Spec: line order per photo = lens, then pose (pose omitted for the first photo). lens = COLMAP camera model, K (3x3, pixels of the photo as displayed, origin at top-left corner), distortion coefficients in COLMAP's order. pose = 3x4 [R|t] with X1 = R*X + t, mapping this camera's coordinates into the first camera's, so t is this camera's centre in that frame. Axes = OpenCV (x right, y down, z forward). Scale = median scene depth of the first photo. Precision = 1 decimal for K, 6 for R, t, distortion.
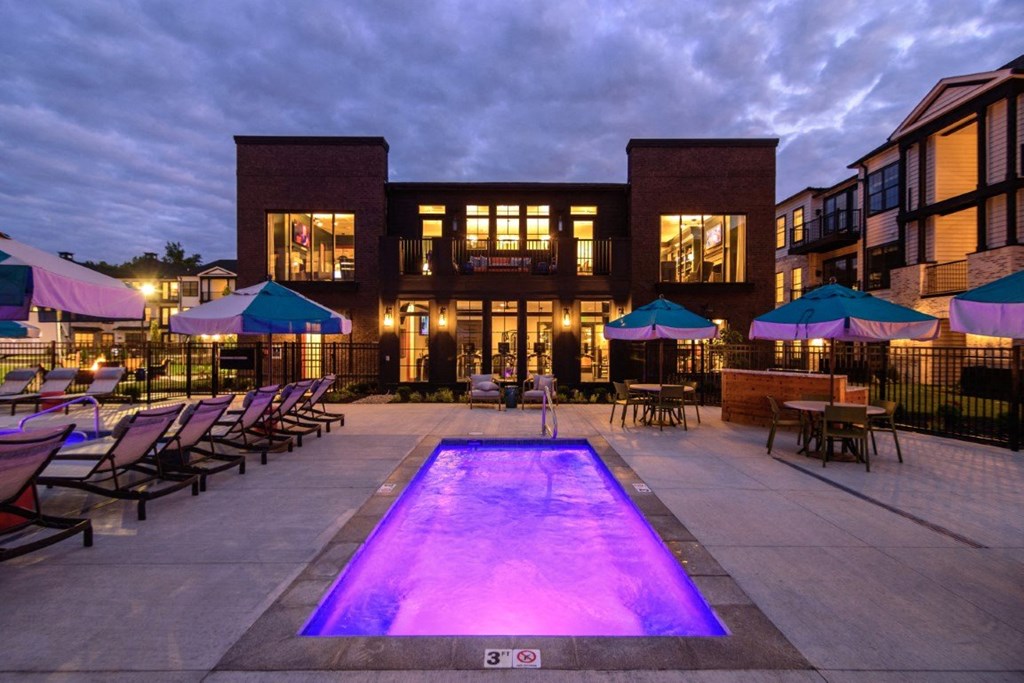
lens RADIAL K [[490.8, 0, 512.0], [0, 490.8, 341.5], [0, 0, 1]] dist [0.003623, -0.000181]
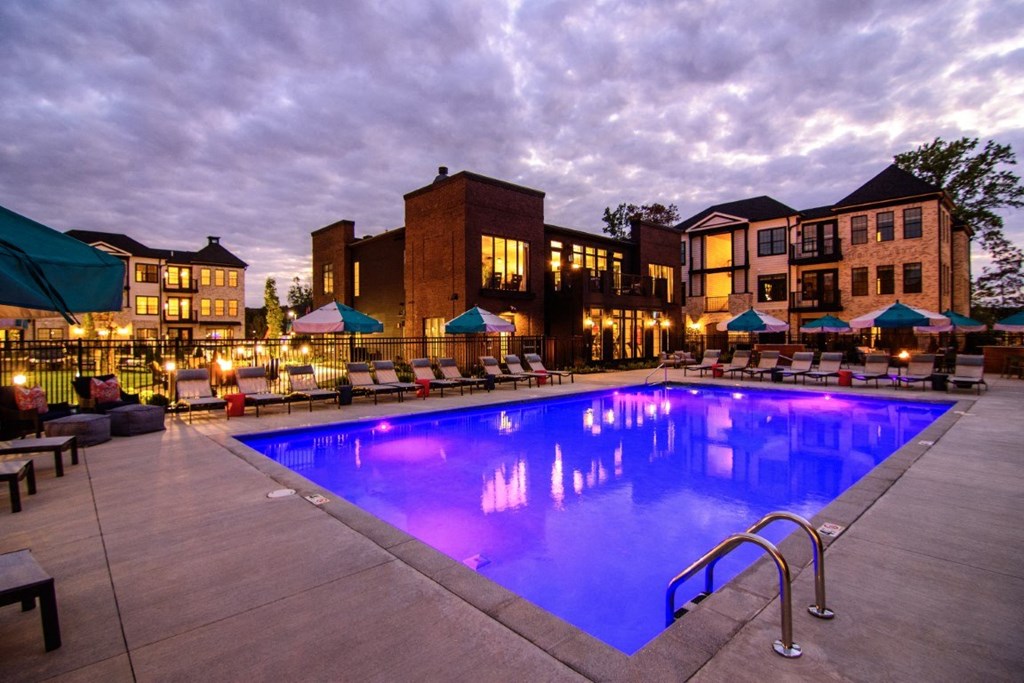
lens RADIAL K [[493.0, 0, 507.5], [0, 493.0, 338.5], [0, 0, 1]] dist [-0.024847, -0.000014]
pose [[0.744560, -0.010453, 0.667474, -1.251744], [0.008549, 0.999945, 0.006123, 0.000211], [-0.667501, 0.001147, 0.744608, 0.008333]]
